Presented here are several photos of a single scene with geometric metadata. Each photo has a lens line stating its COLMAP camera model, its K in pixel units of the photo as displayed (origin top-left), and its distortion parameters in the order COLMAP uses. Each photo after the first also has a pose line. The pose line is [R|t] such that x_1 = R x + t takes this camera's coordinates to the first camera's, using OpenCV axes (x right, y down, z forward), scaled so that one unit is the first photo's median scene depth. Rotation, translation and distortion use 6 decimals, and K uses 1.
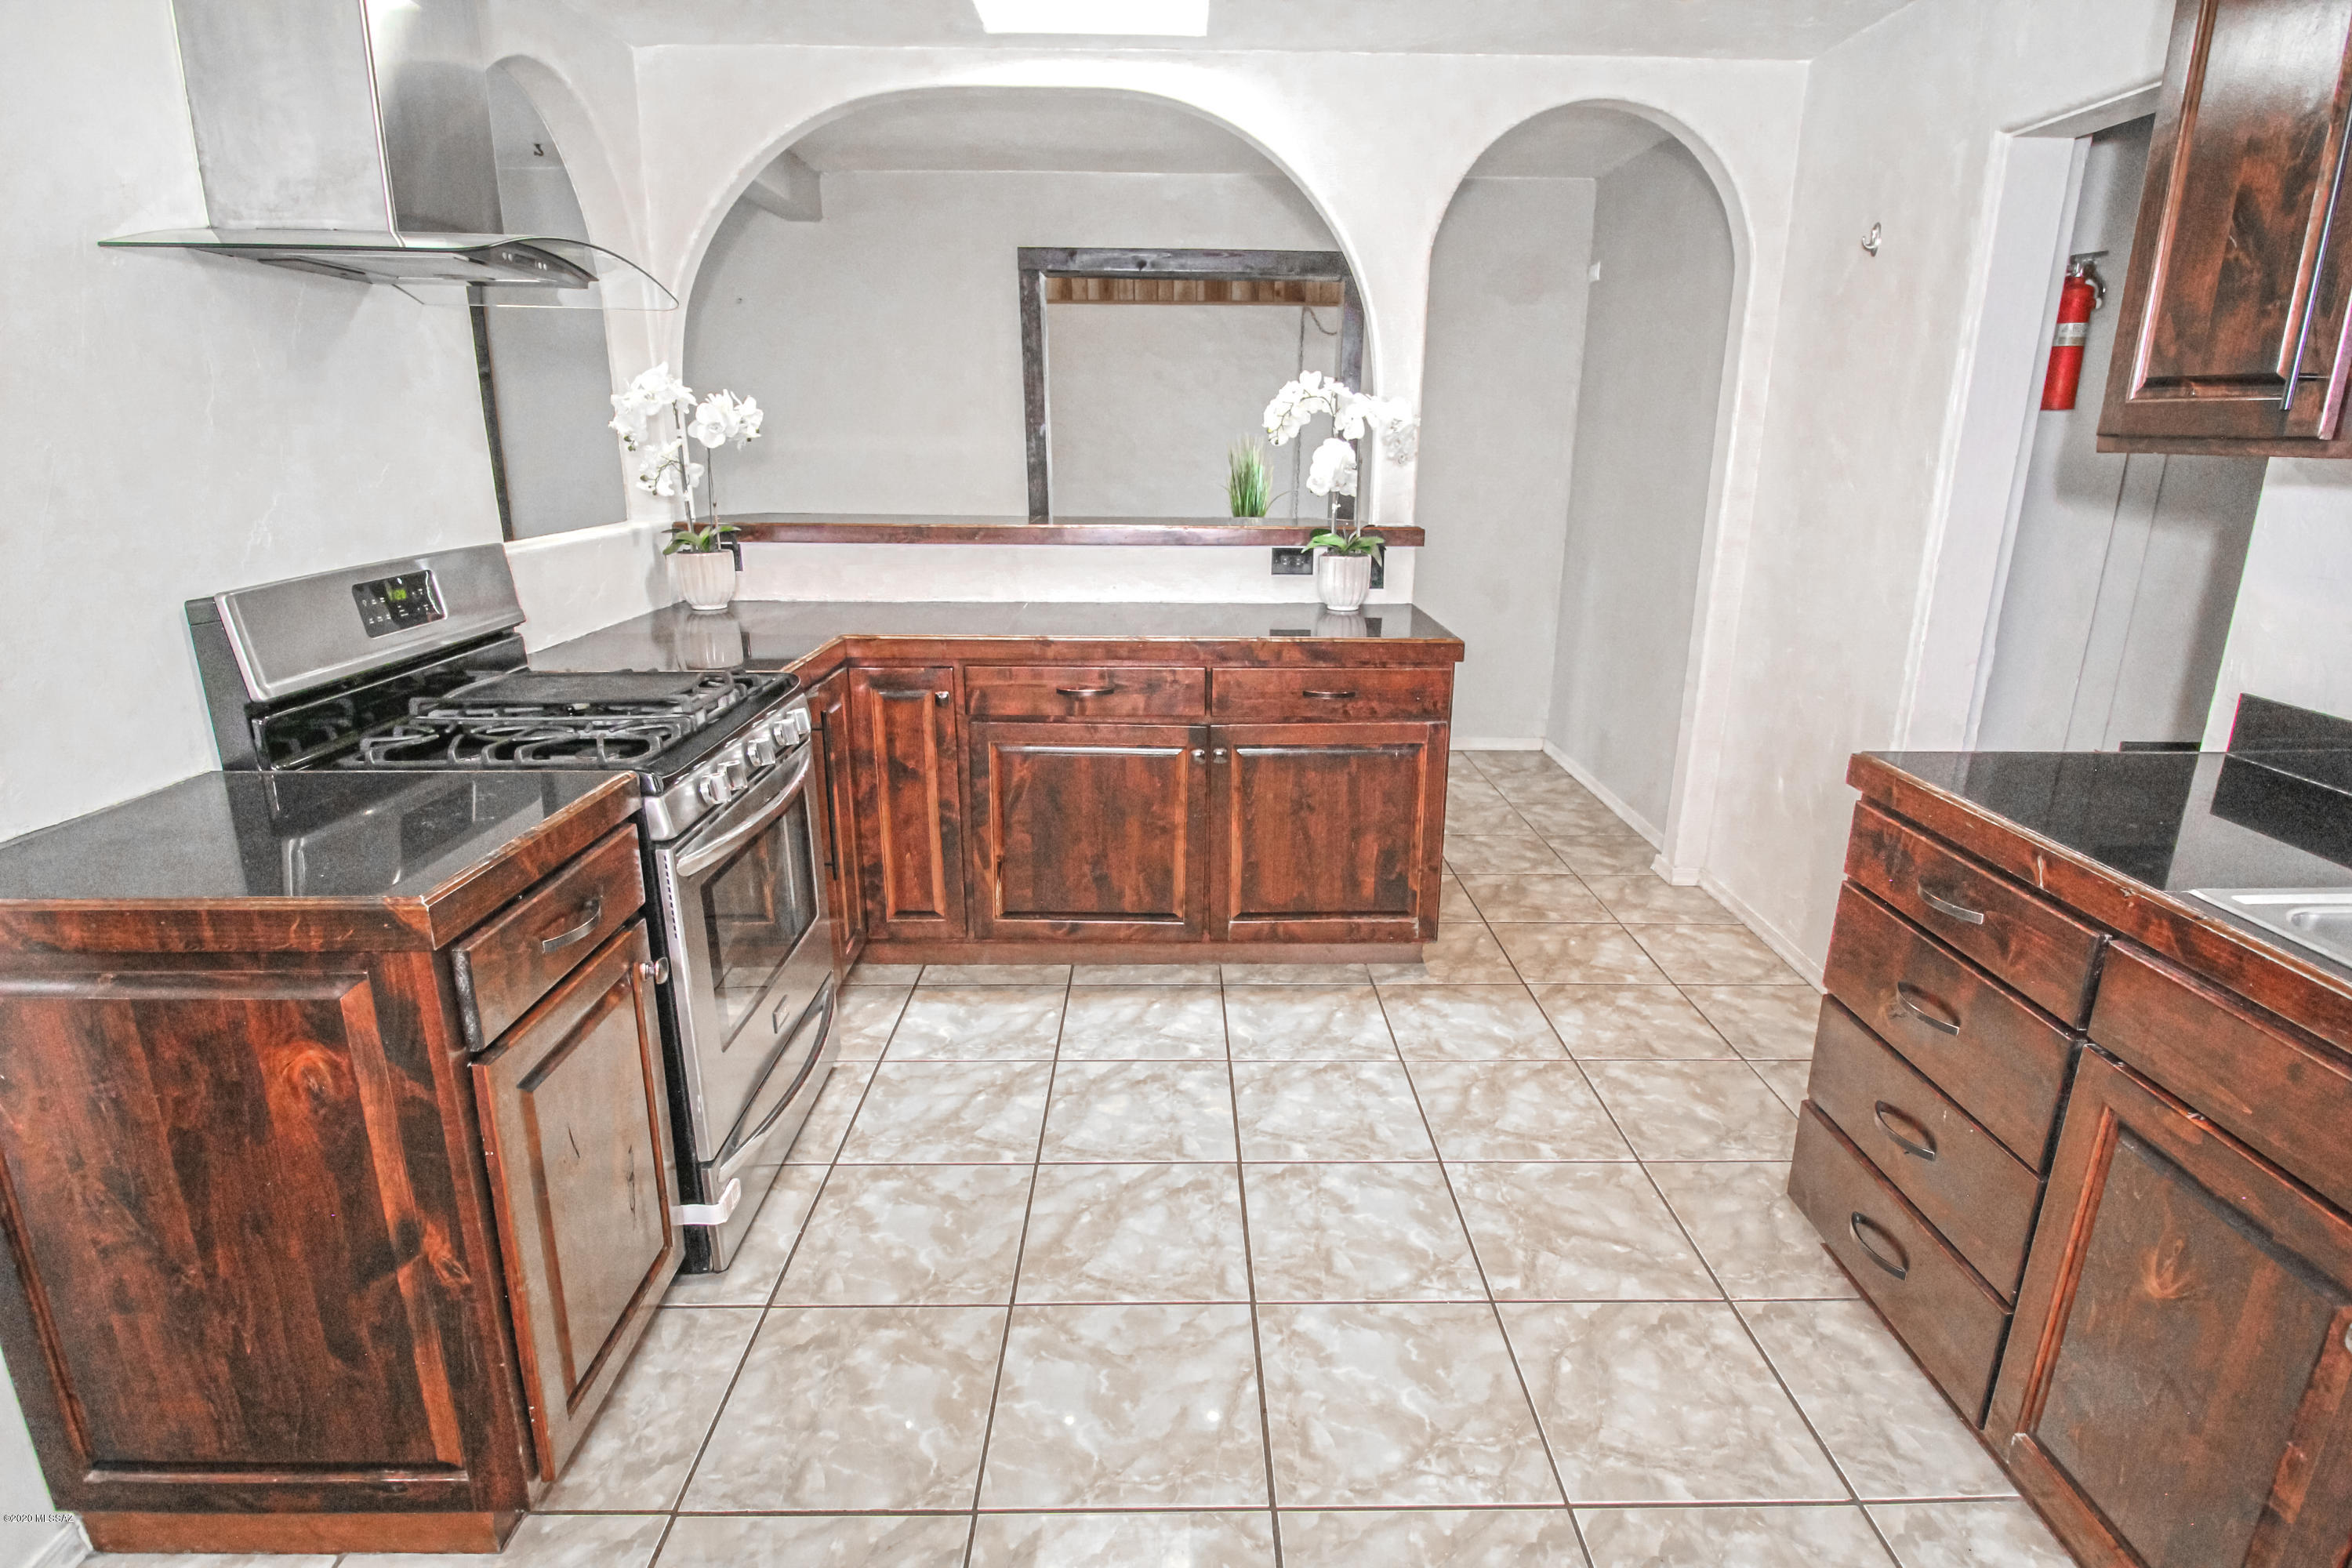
lens RADIAL K [[1192.7, 0, 1188.3], [0, 1192.7, 772.2], [0, 0, 1]] dist [-0.001223, -0.008970]
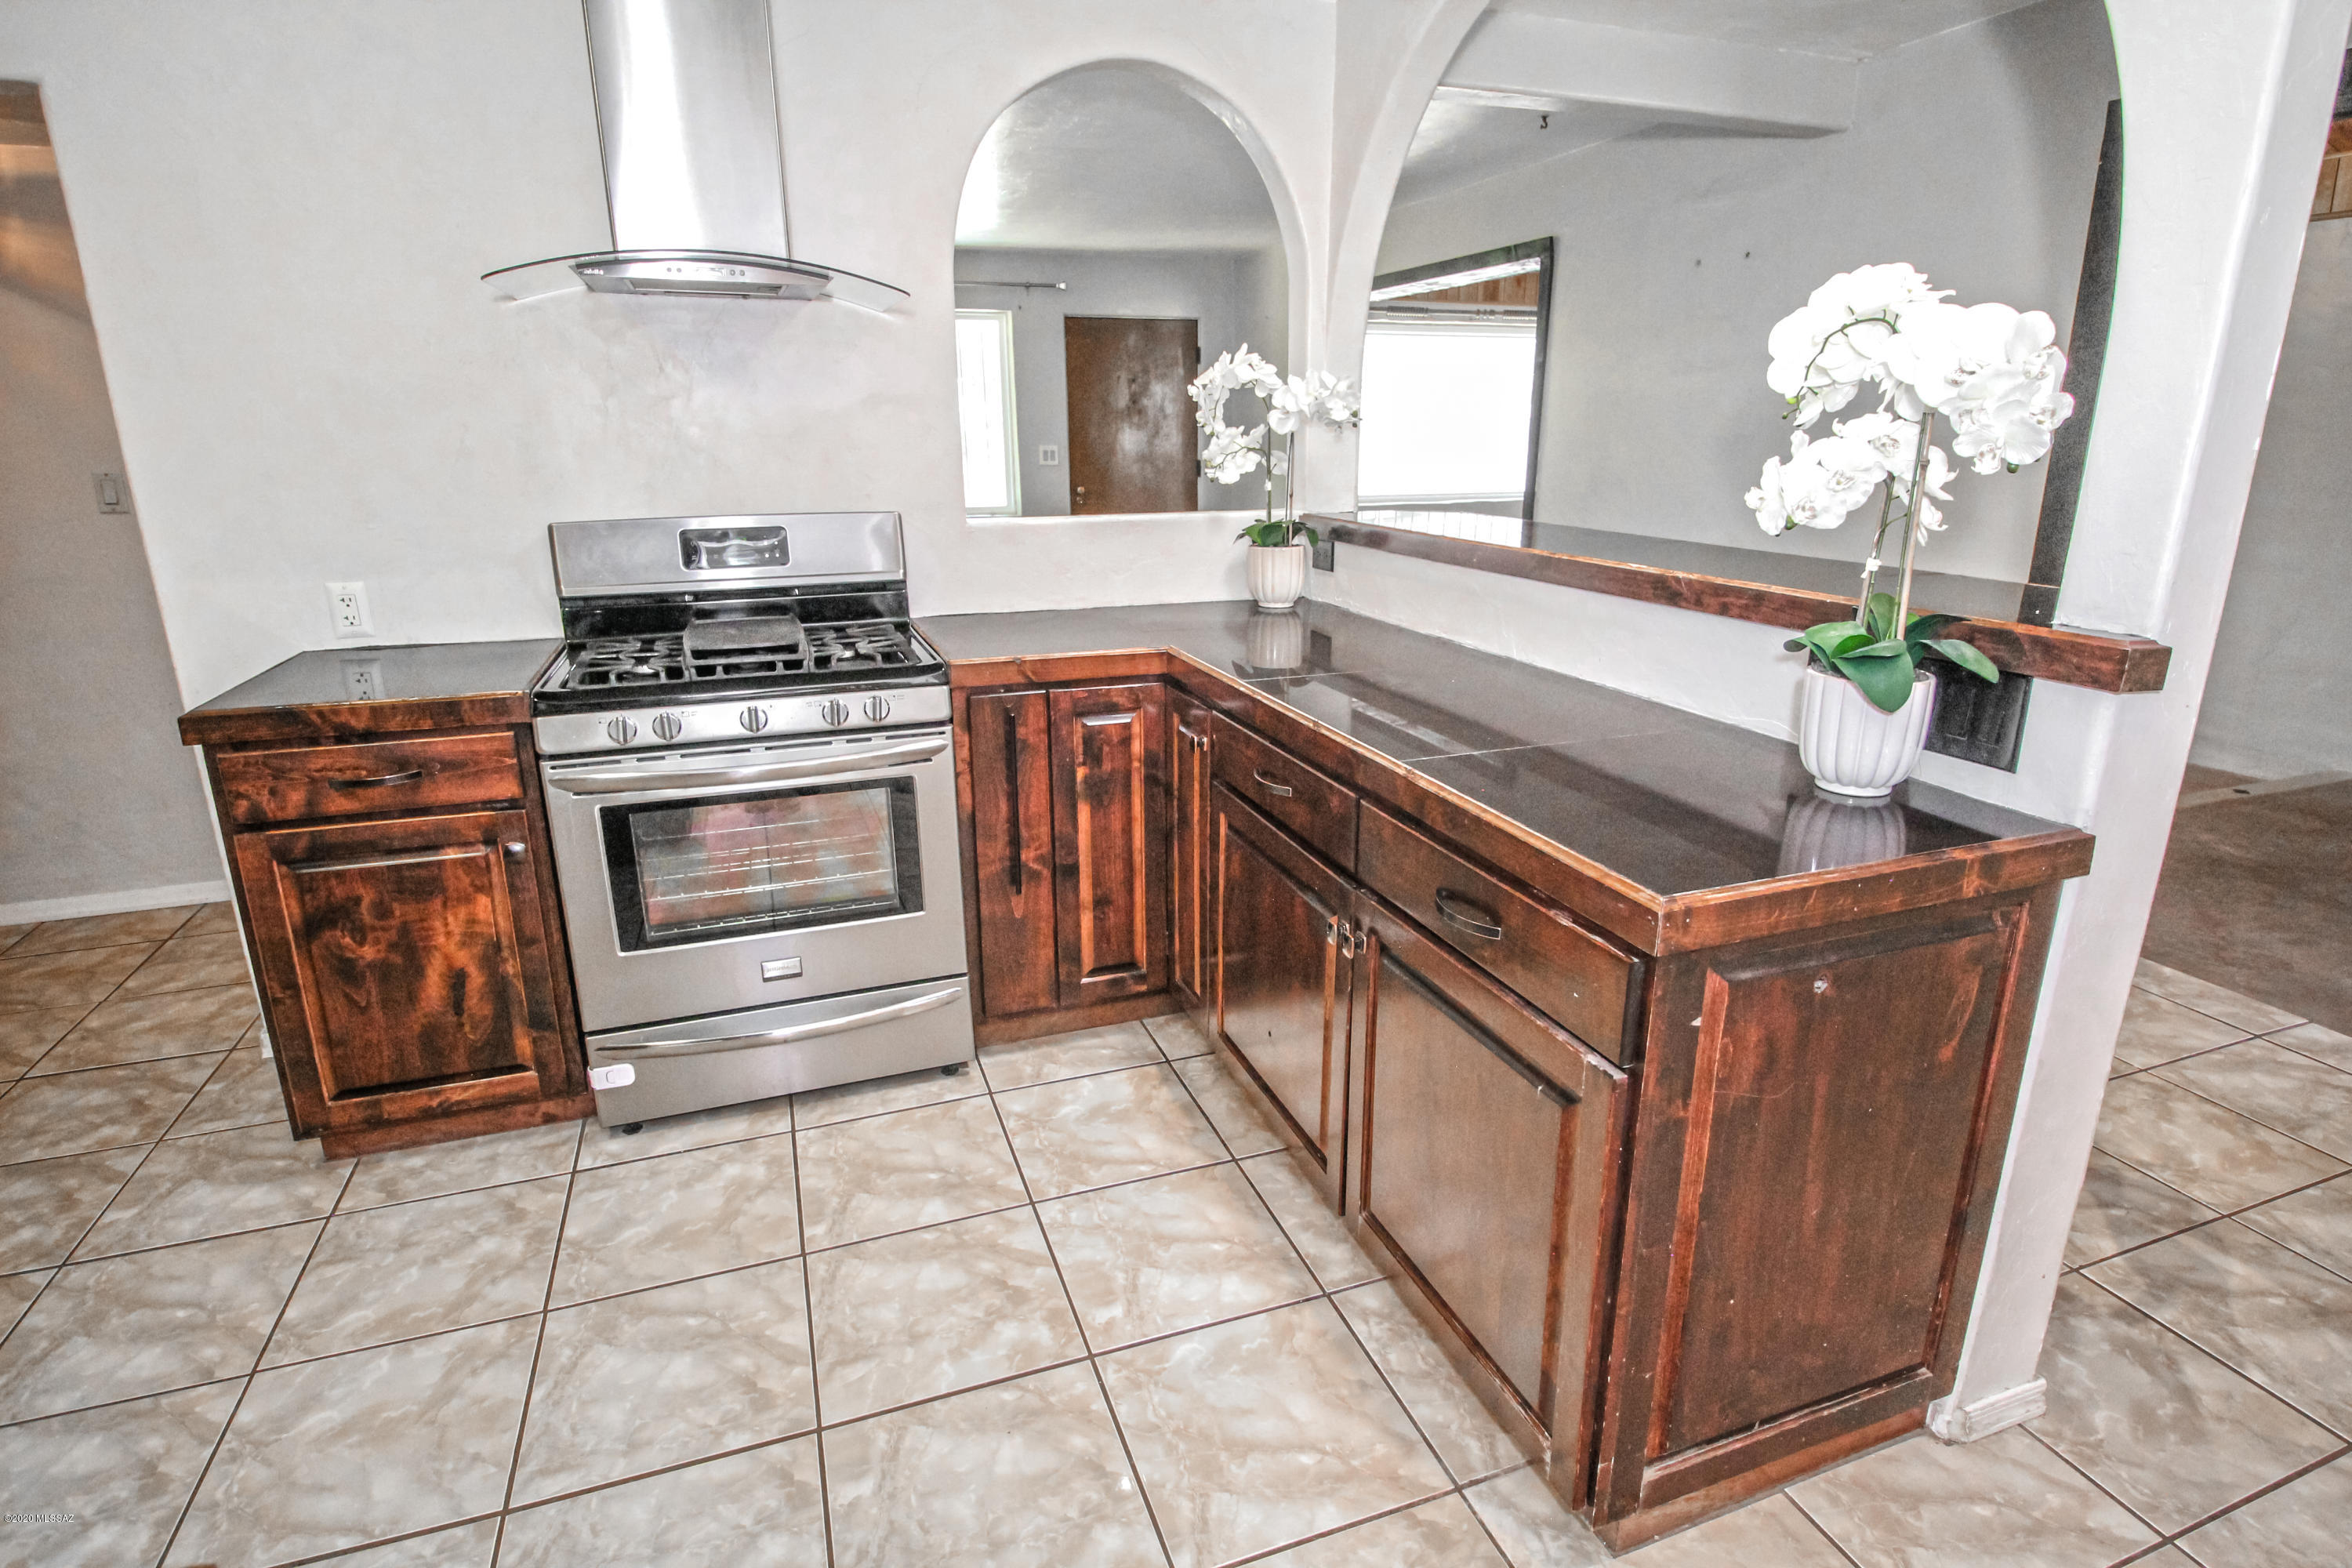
lens RADIAL K [[1192.7, 0, 1197.6], [0, 1192.7, 785.5], [0, 0, 1]] dist [-0.001223, -0.008970]
pose [[0.334452, 0.266061, -0.904076, 0.519207], [-0.254803, 0.949120, 0.185056, -0.180210], [0.907313, 0.168469, 0.385228, 0.678438]]
